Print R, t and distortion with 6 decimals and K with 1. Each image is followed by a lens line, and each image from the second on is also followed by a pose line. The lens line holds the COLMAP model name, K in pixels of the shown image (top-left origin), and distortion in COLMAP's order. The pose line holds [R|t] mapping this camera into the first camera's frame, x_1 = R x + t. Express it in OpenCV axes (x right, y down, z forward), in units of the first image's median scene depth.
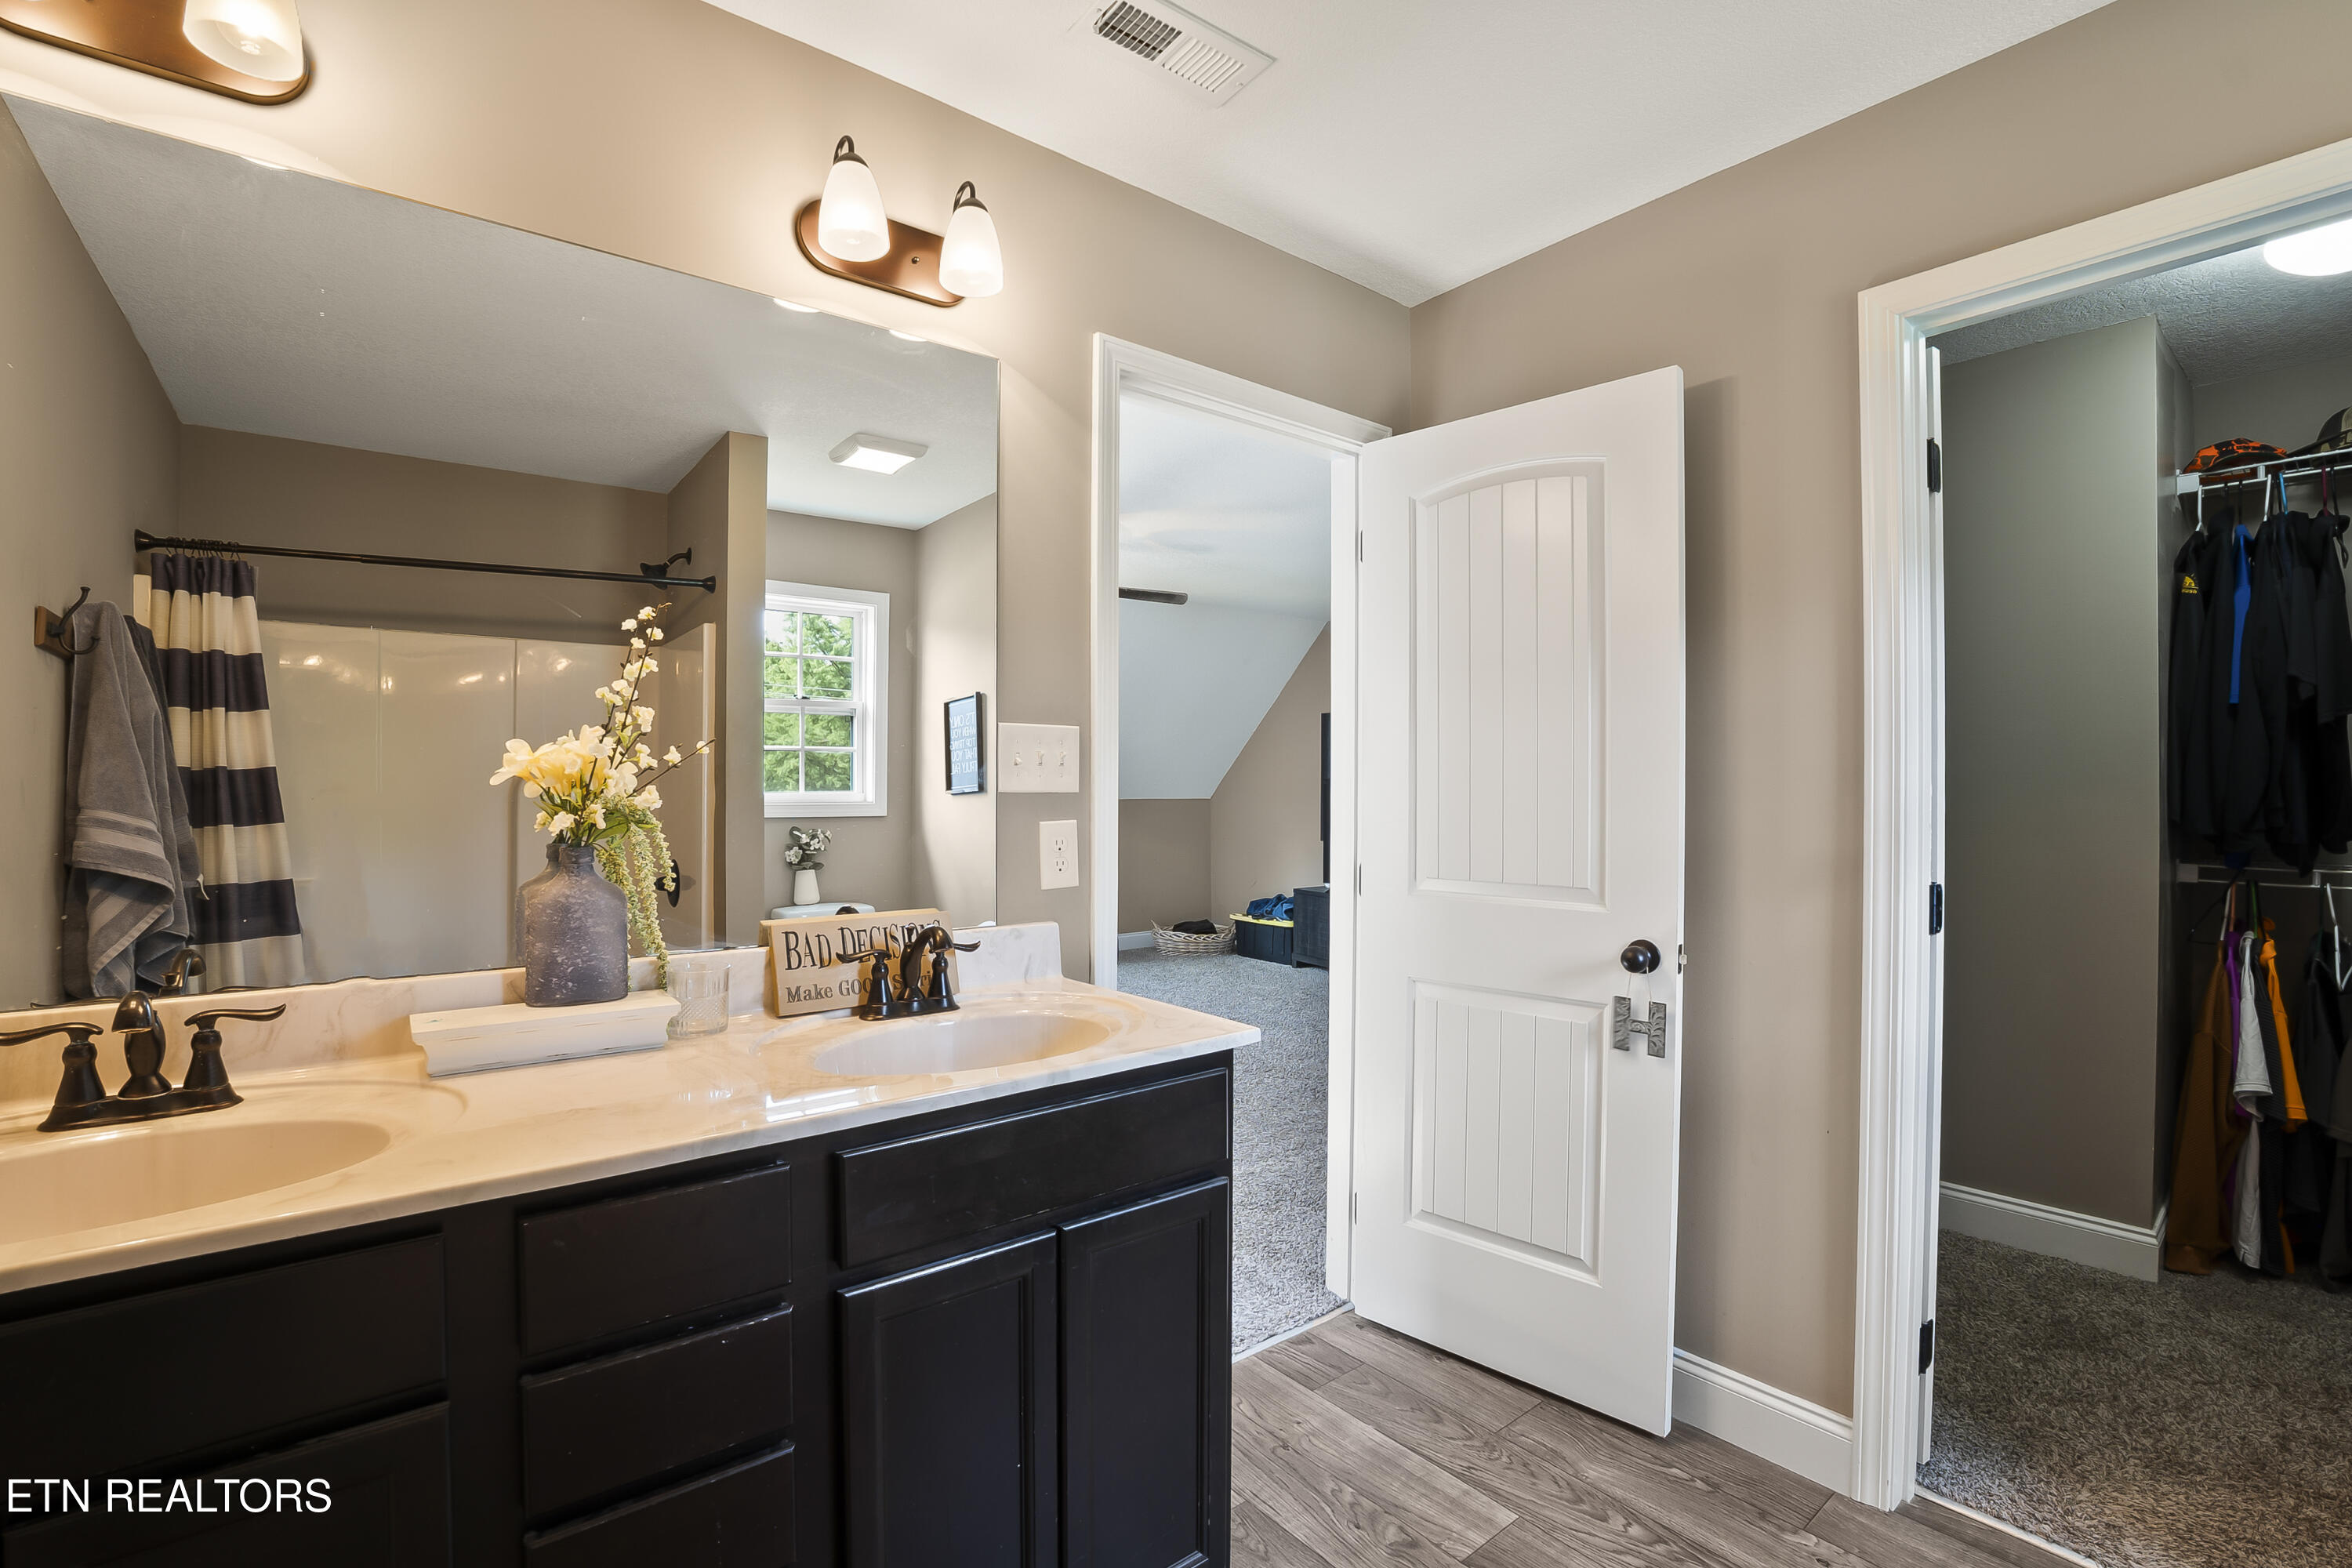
lens RADIAL K [[1032.3, 0, 1199.0], [0, 1032.3, 788.0], [0, 0, 1]] dist [-0.055401, 0.012192]
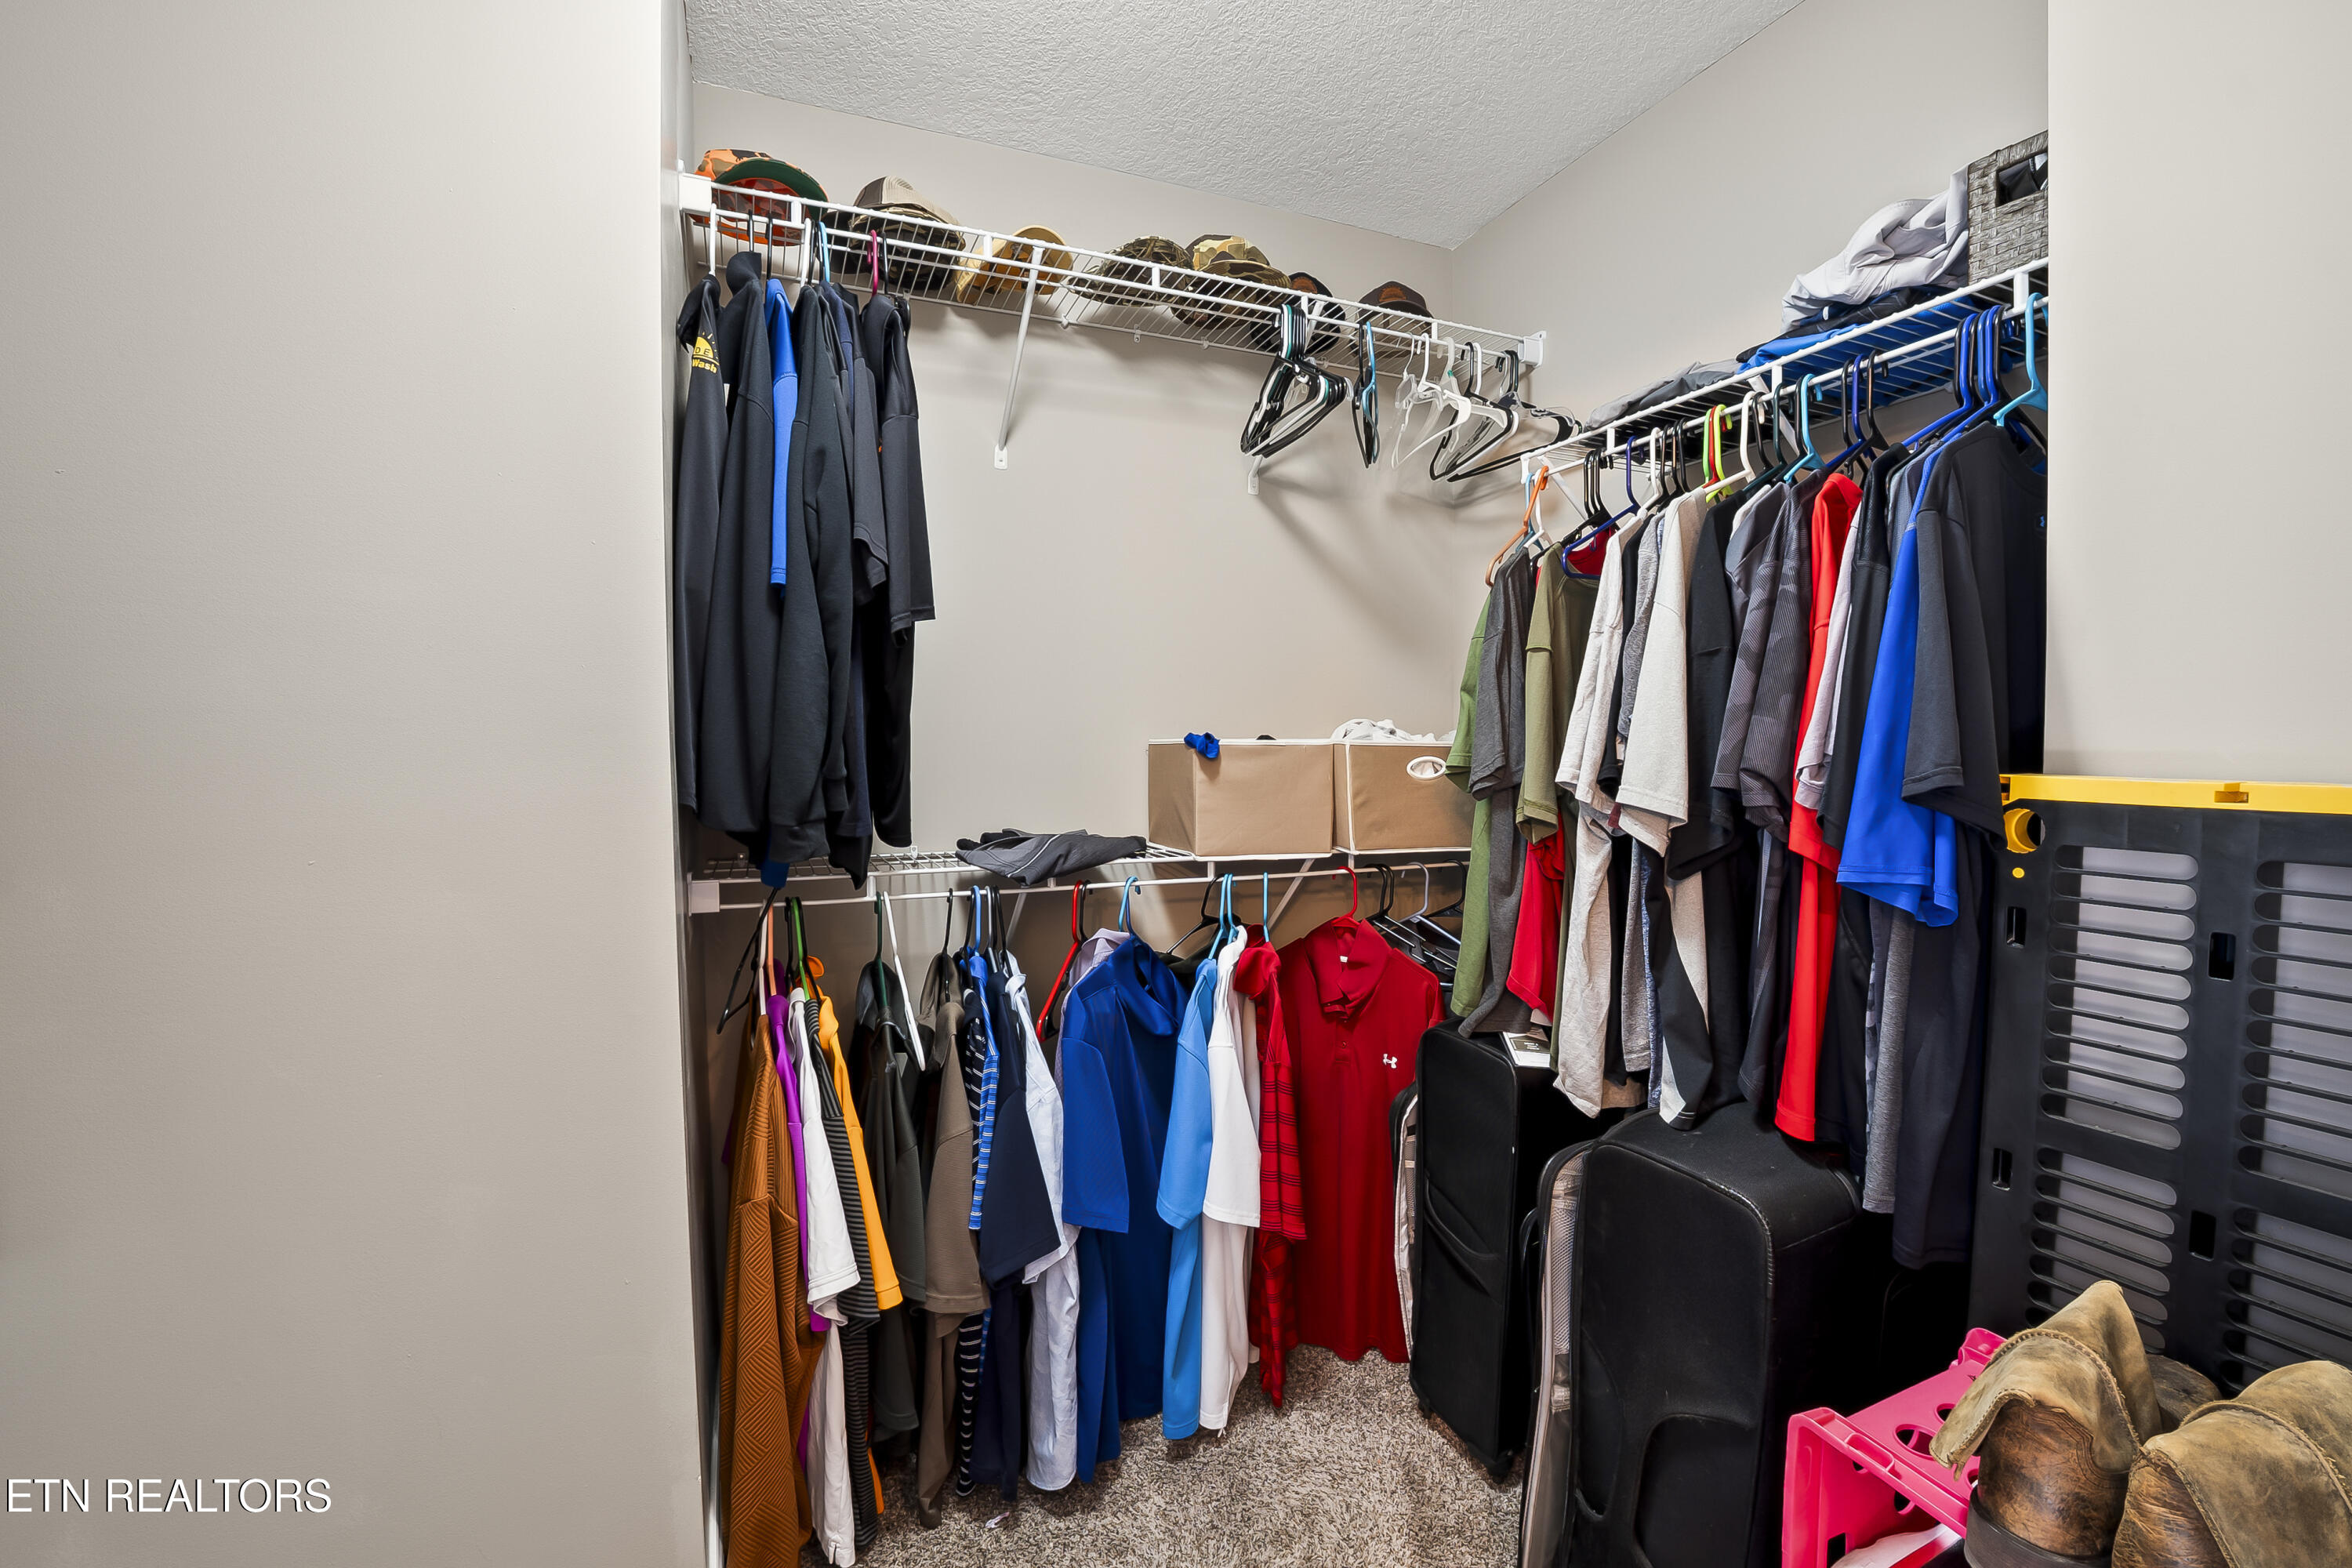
lens RADIAL K [[1032.3, 0, 1199.0], [0, 1032.3, 788.0], [0, 0, 1]] dist [-0.055401, 0.012192]
pose [[0.276976, -0.043390, 0.959897, 0.577381], [0.010320, 0.999057, 0.042183, 0.003003], [-0.960821, -0.001778, 0.277162, 0.625543]]
